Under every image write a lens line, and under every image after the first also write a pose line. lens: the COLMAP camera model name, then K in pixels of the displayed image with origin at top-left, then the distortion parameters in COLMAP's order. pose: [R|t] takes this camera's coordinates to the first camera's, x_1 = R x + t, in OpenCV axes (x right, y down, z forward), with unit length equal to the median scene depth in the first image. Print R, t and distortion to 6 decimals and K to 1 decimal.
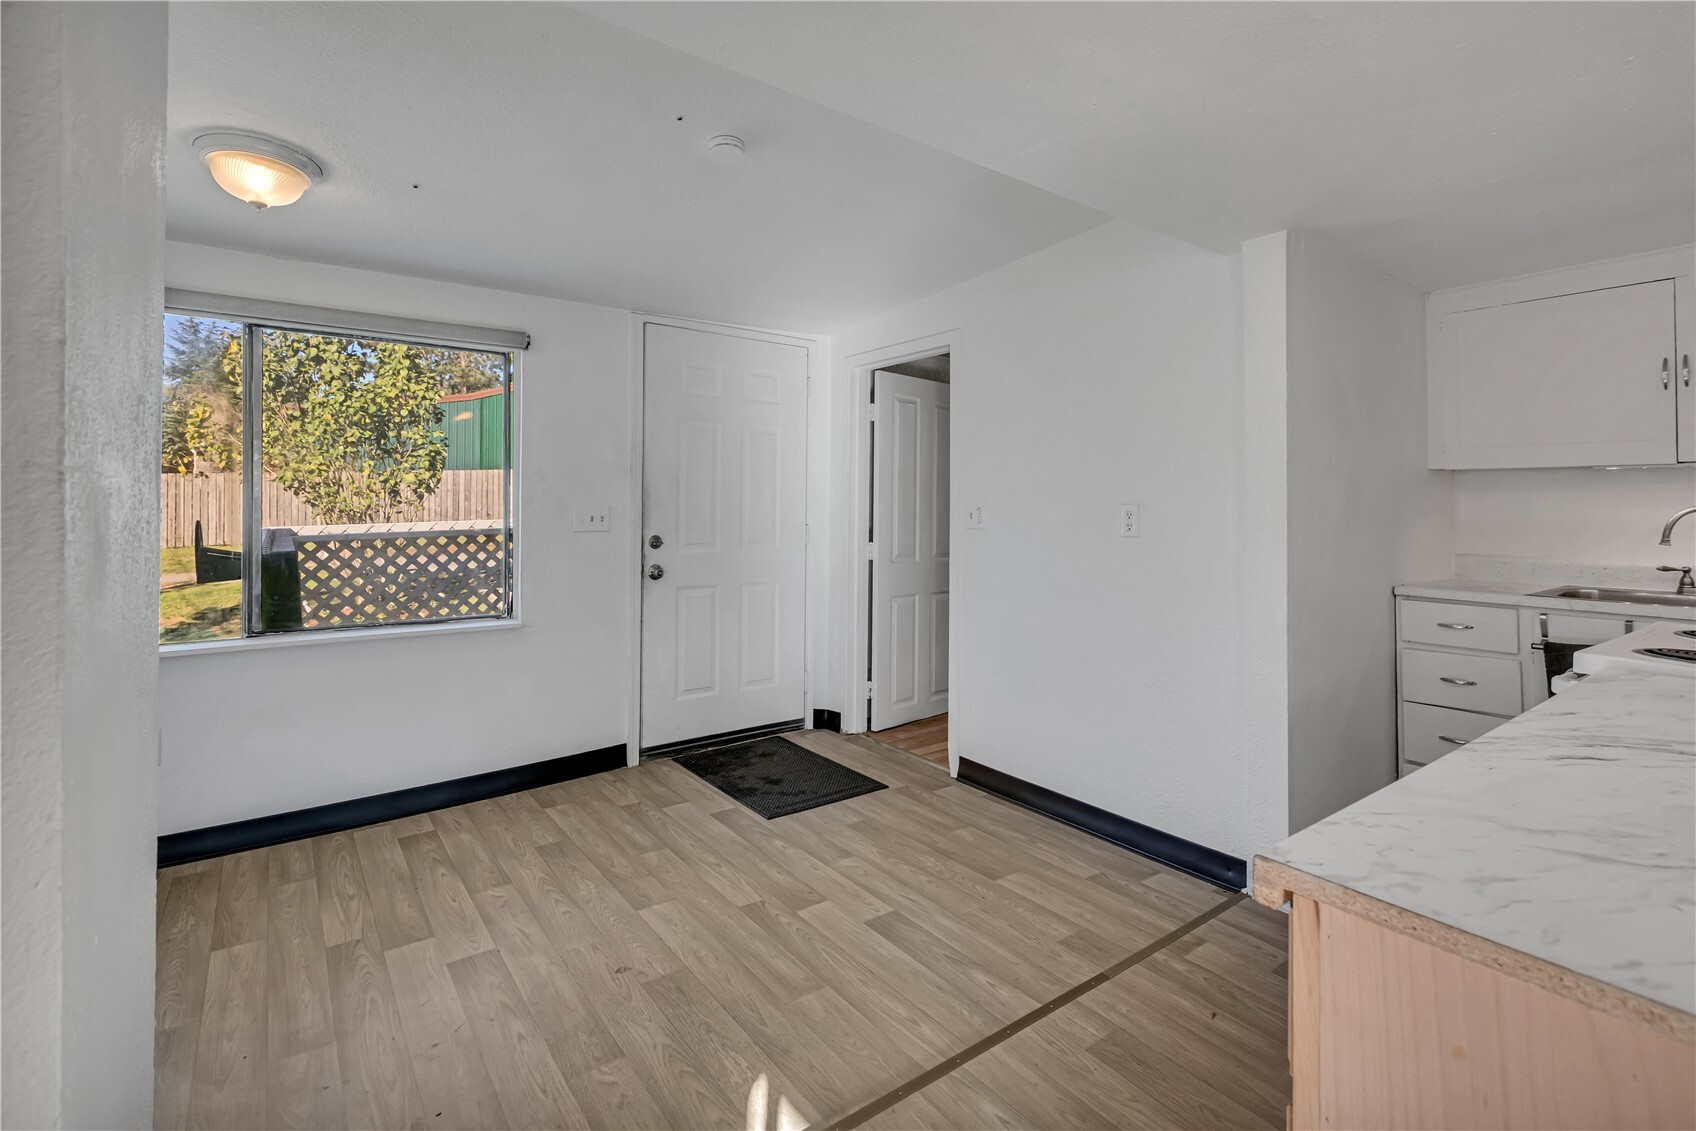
lens RADIAL K [[774.6, 0, 878.7], [0, 774.6, 519.0], [0, 0, 1]] dist [-0.005049, 0.002560]
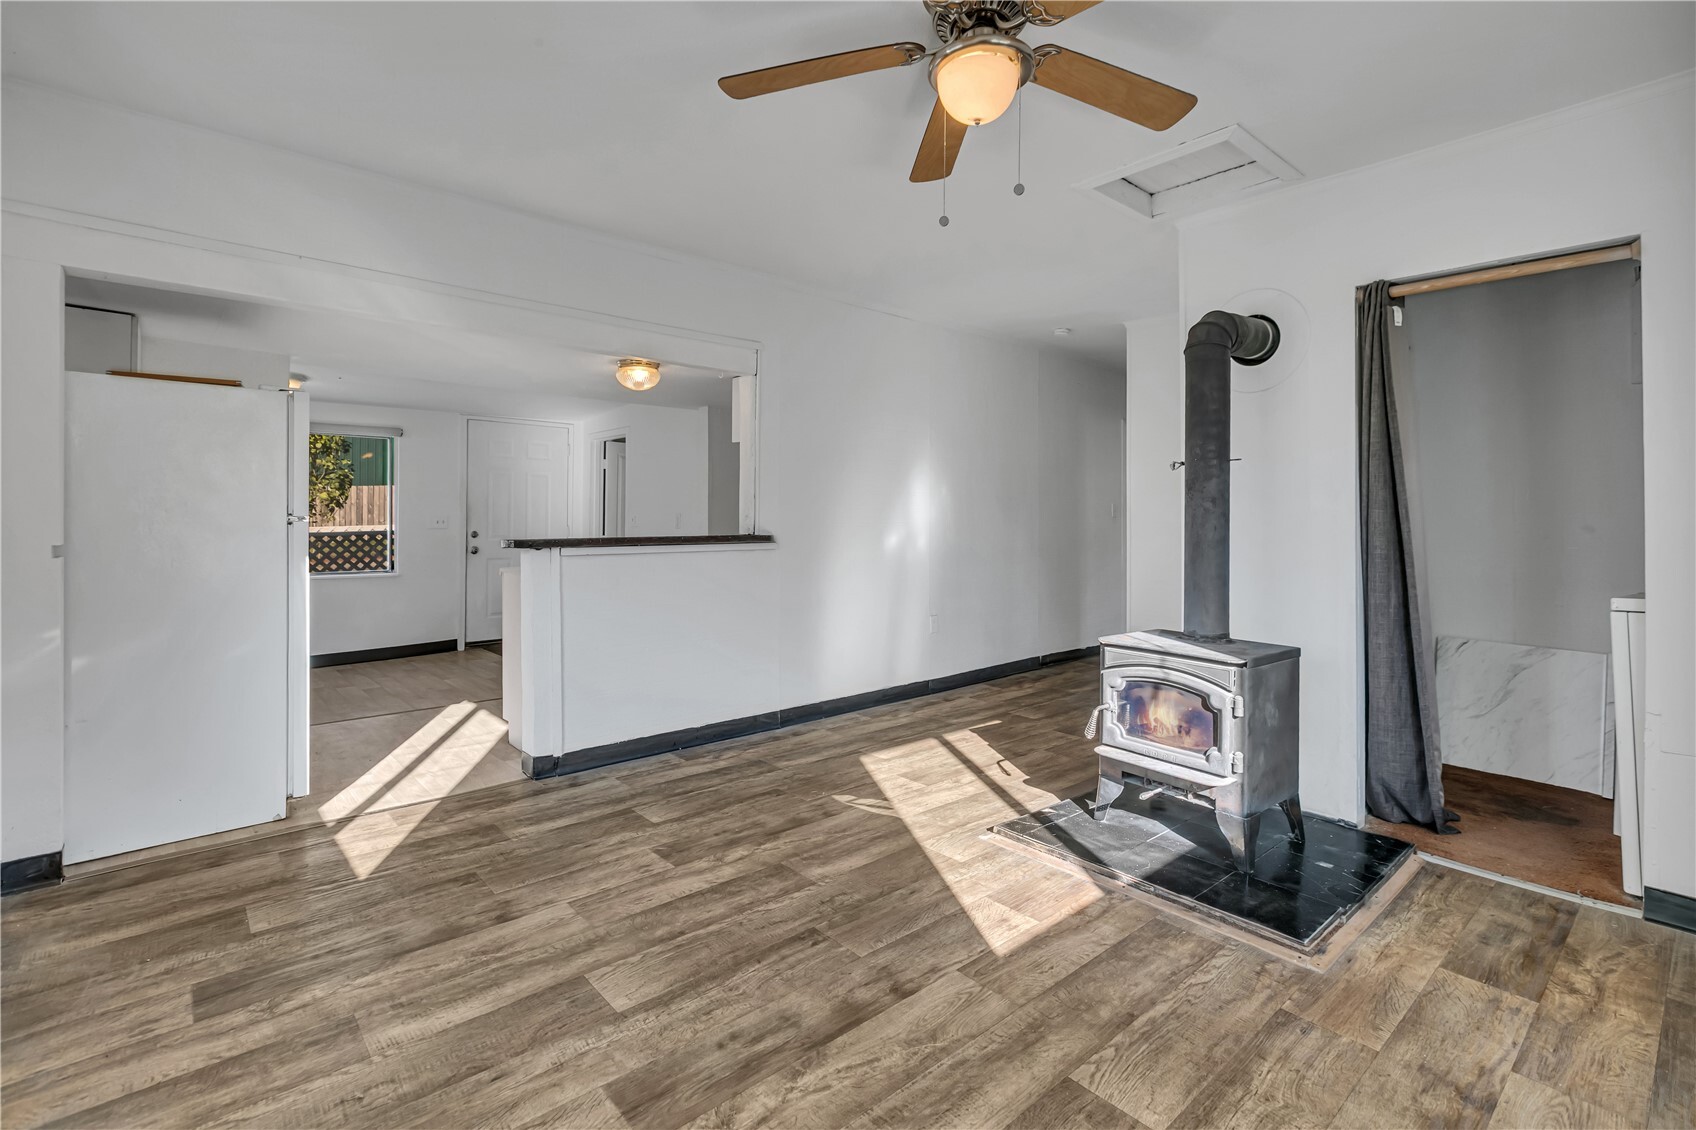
lens RADIAL K [[774.6, 0, 882.9], [0, 774.6, 529.2], [0, 0, 1]] dist [-0.005049, 0.002560]
pose [[0.995333, -0.001724, 0.096488, 0.204592], [0.002069, 0.999992, -0.003483, 0.009714], [-0.096481, 0.003667, 0.995328, -0.384084]]
